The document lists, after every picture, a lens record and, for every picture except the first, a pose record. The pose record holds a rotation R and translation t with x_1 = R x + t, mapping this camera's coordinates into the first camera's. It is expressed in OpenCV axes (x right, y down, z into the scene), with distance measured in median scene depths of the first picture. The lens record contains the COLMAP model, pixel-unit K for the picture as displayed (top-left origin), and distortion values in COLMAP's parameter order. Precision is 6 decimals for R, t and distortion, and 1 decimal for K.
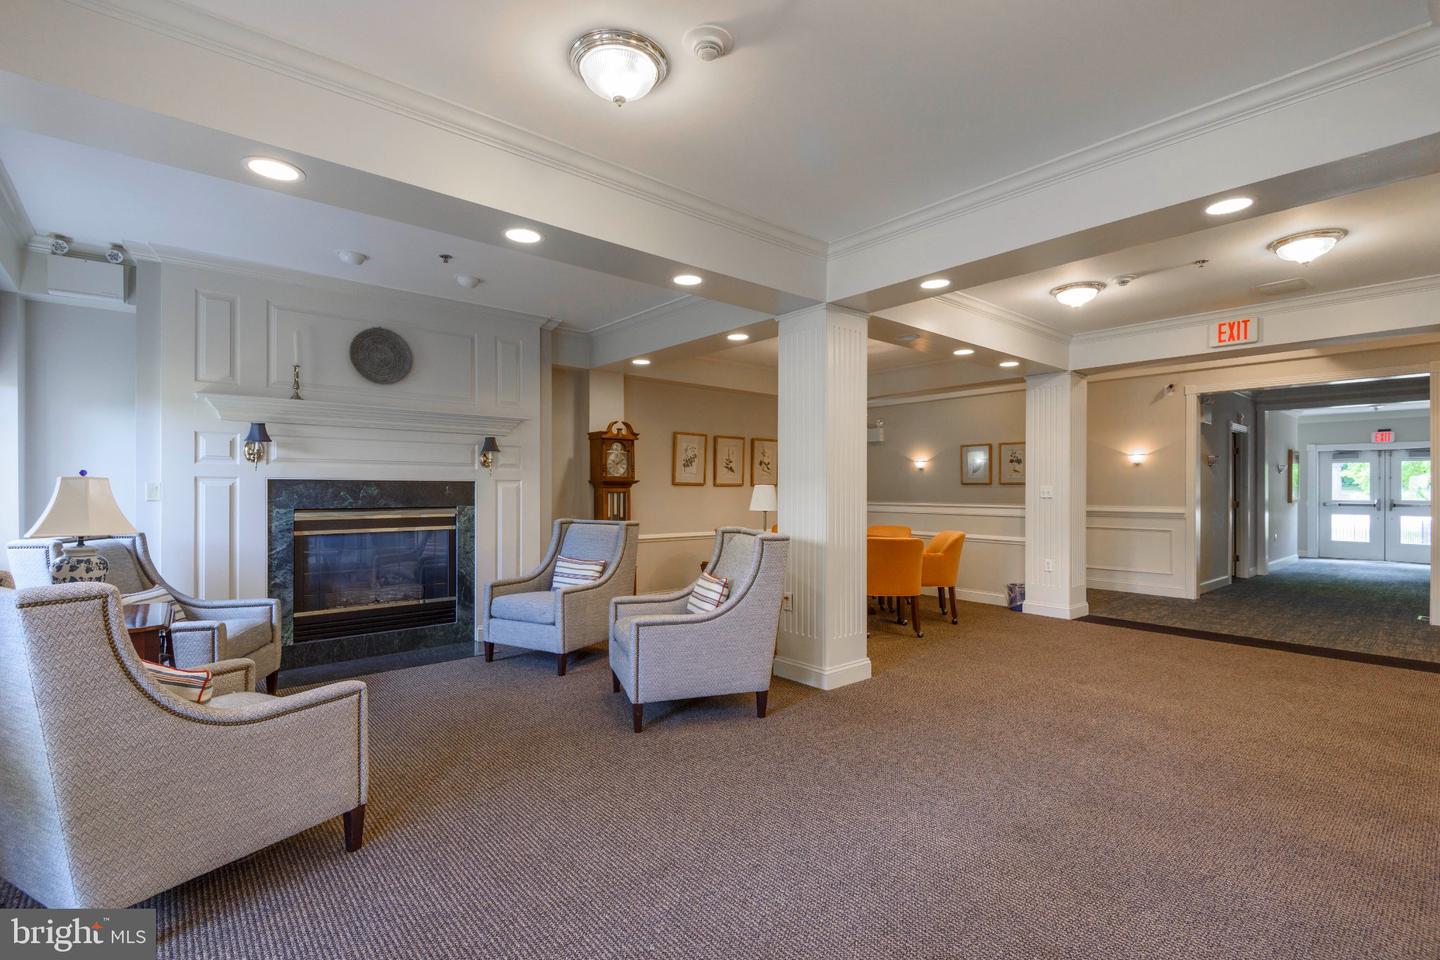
lens RADIAL K [[666.1, 0, 723.6], [0, 666.1, 487.9], [0, 0, 1]] dist [0.001213, 0.000623]
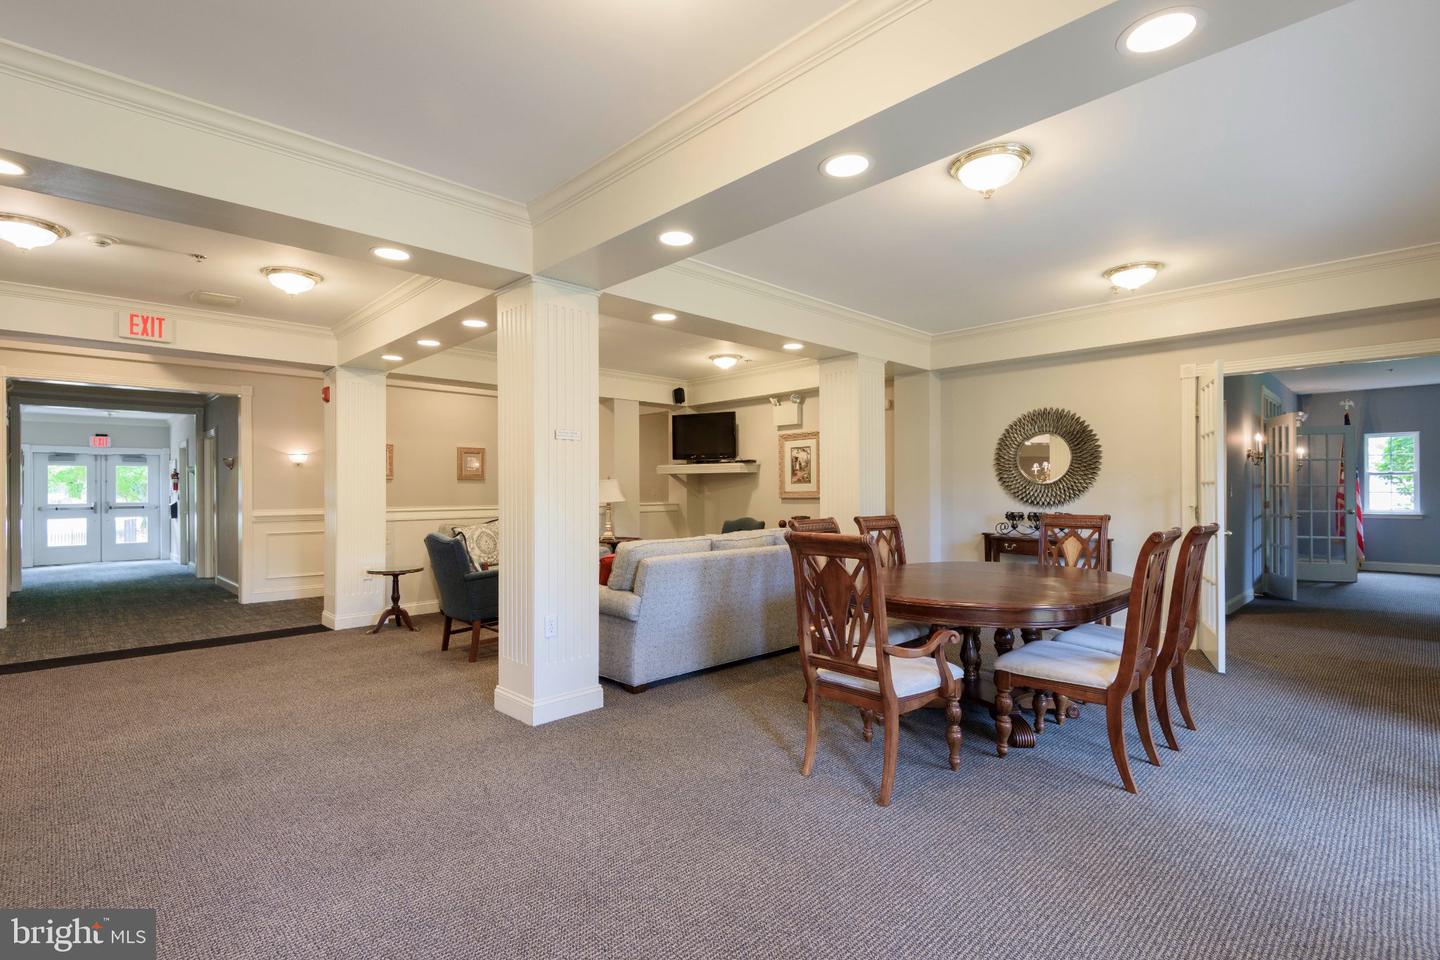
lens RADIAL K [[666.1, 0, 723.0], [0, 666.1, 485.4], [0, 0, 1]] dist [0.001213, 0.000623]
pose [[-0.070405, 0.006250, 0.997499, -0.237449], [0.003061, 0.999977, -0.006049, 0.000217], [-0.997514, 0.002627, -0.070423, 0.247619]]
